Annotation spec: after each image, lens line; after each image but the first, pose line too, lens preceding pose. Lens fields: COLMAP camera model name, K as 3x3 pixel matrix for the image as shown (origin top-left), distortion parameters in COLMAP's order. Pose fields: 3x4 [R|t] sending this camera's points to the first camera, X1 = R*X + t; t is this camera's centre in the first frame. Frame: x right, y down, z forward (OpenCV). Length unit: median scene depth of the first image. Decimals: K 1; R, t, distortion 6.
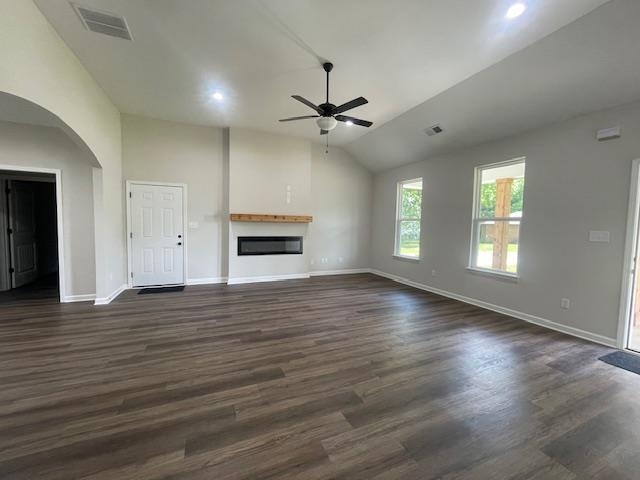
lens RADIAL K [[265.4, 0, 320.9], [0, 265.4, 241.7], [0, 0, 1]] dist [-0.000105, -0.000040]
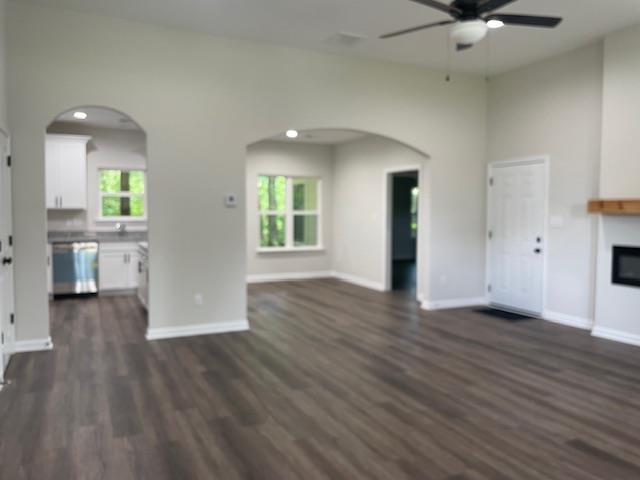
lens RADIAL K [[515.5, 0, 320.2], [0, 515.5, 237.7], [0, 0, 1]] dist [0.068599, -0.004916]
pose [[0.020743, 0.035833, -0.999142, 0.937492], [-0.074137, 0.996661, 0.034205, -0.036945], [0.997032, 0.073364, 0.023331, 0.603886]]
